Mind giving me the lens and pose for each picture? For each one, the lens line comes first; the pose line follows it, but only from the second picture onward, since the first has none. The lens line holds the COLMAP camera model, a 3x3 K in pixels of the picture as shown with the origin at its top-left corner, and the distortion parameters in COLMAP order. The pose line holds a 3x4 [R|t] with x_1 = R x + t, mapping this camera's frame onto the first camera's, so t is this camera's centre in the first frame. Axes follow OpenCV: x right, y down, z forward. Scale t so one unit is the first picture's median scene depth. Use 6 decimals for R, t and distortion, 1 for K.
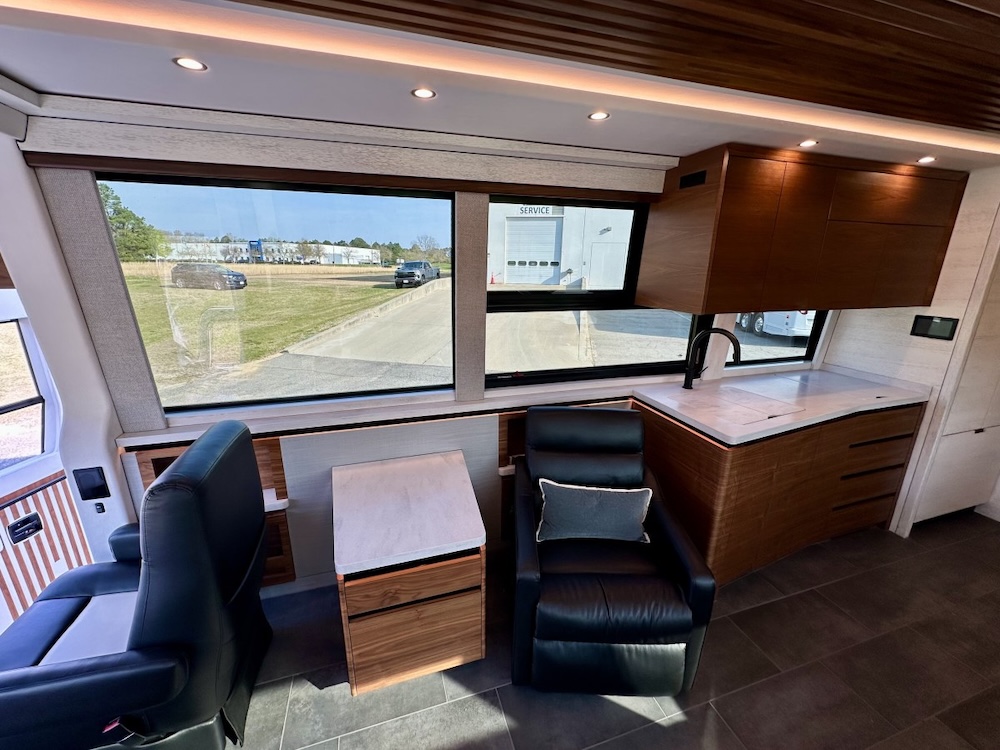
lens RADIAL K [[398.1, 0, 497.2], [0, 398.1, 375.8], [0, 0, 1]] dist [-0.001577, 0.000105]
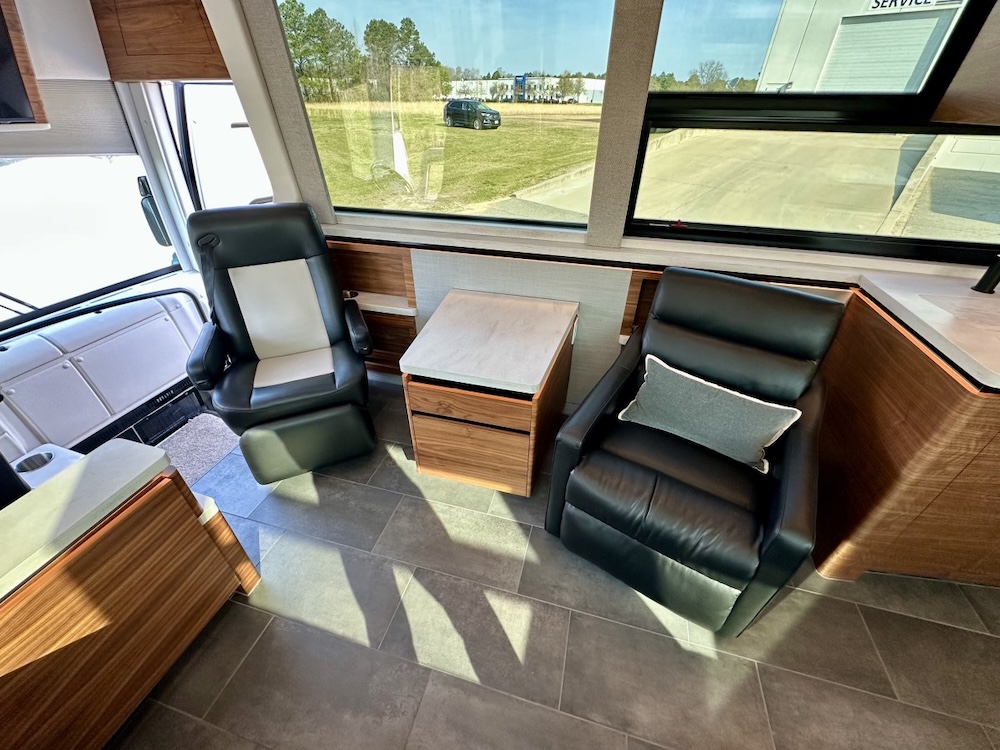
lens RADIAL K [[398.1, 0, 498.7], [0, 398.1, 373.9], [0, 0, 1]] dist [-0.001577, 0.000105]
pose [[0.841104, 0.302561, -0.448331, 0.202682], [-0.144921, 0.924661, 0.352135, 0.046593], [0.521097, -0.231210, 0.821584, 0.140584]]
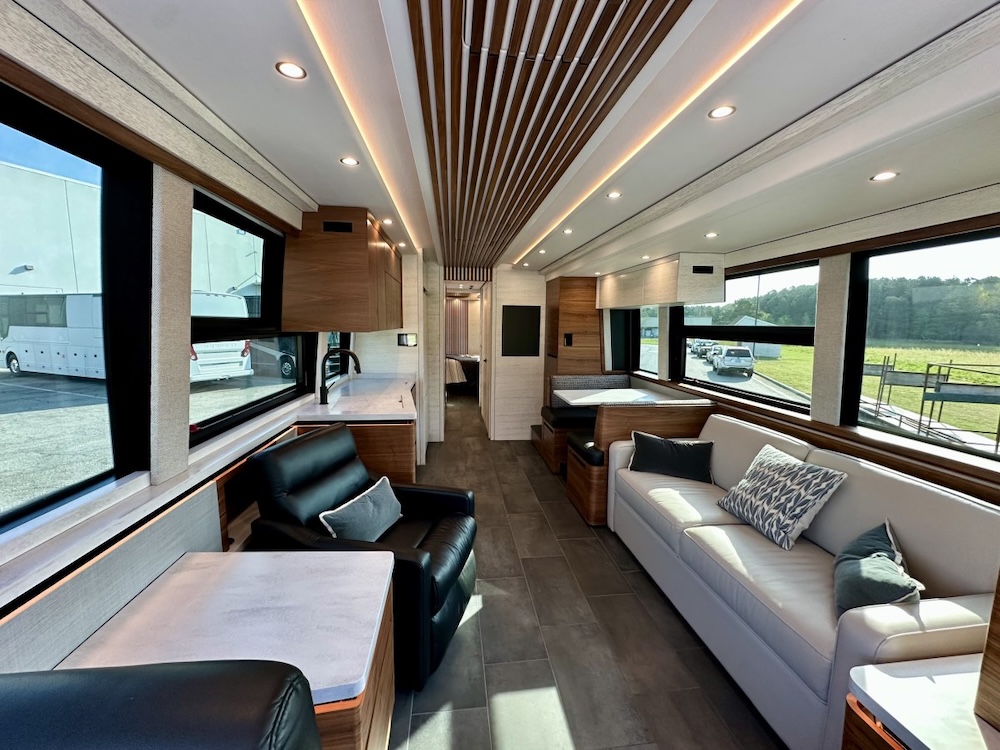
lens RADIAL K [[398.1, 0, 499.6], [0, 398.1, 374.4], [0, 0, 1]] dist [-0.001577, 0.000105]
pose [[0.182705, -0.130393, 0.974483, -0.587503], [0.255251, 0.963471, 0.081062, -0.015900], [-0.949456, 0.233927, 0.209314, 0.308751]]
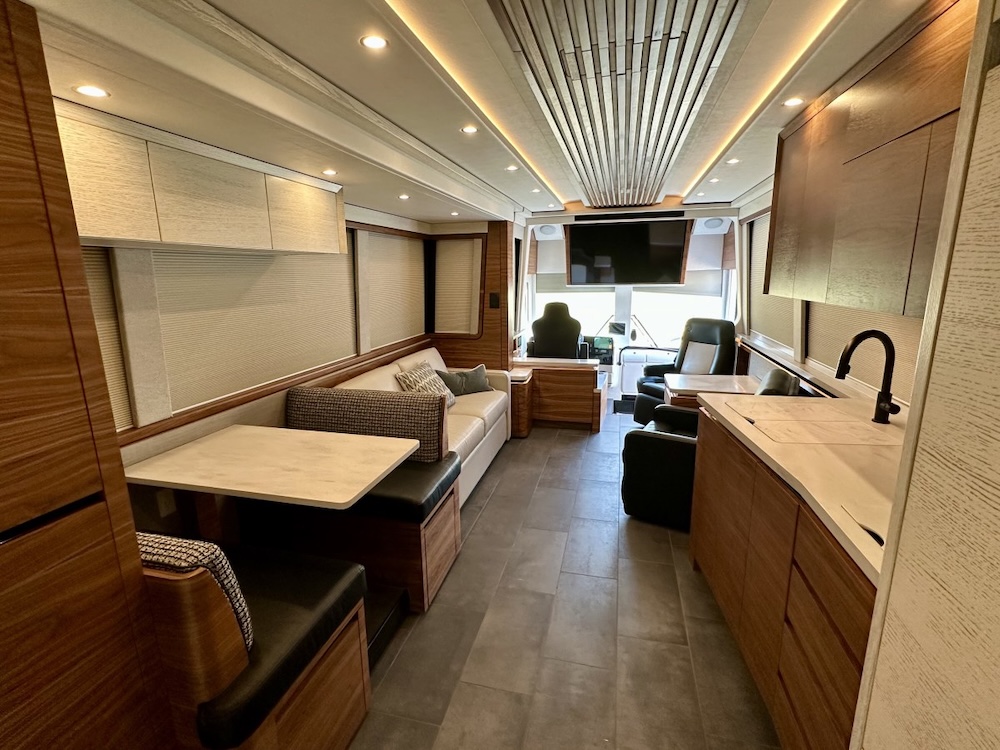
lens RADIAL K [[475.3, 0, 494.3], [0, 475.3, 379.9], [0, 0, 1]] dist [-0.003523, -0.000073]
pose [[-0.530372, 0.186483, -0.827001, 1.675099], [-0.217209, 0.913053, 0.345187, -0.191174], [0.819467, 0.362709, -0.443752, 0.903097]]
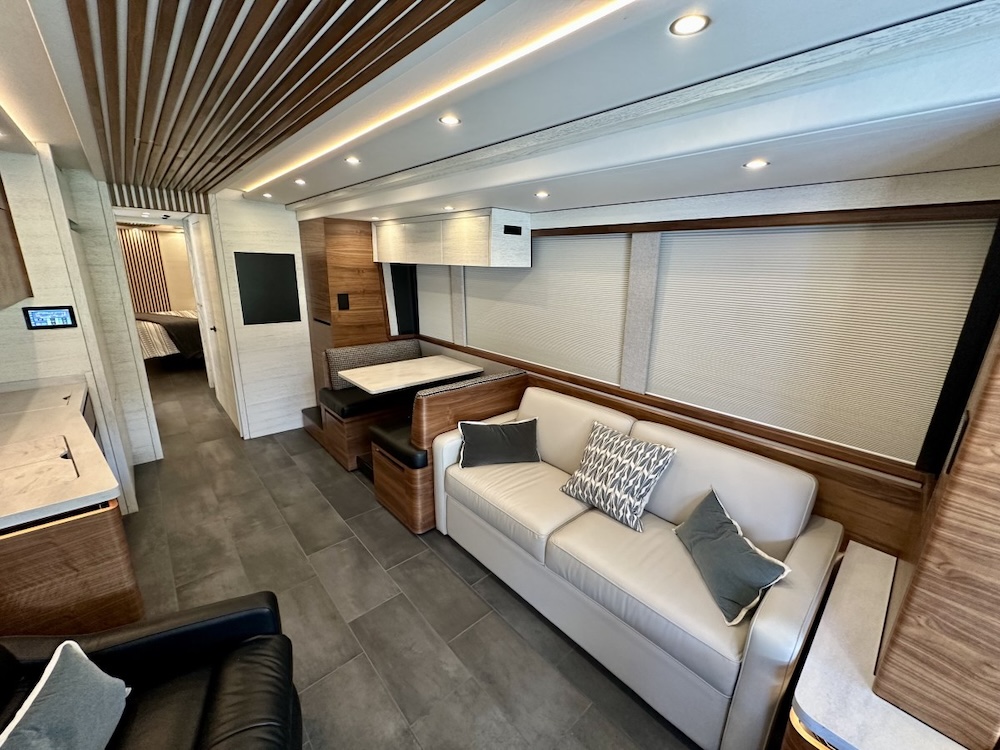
lens RADIAL K [[398.1, 0, 499.0], [0, 398.1, 375.0], [0, 0, 1]] dist [-0.001577, 0.000105]
pose [[-0.419222, -0.260592, 0.869681, -0.254729], [0.214319, 0.902442, 0.373719, -0.133577], [-0.882225, 0.343061, -0.322474, 0.427100]]
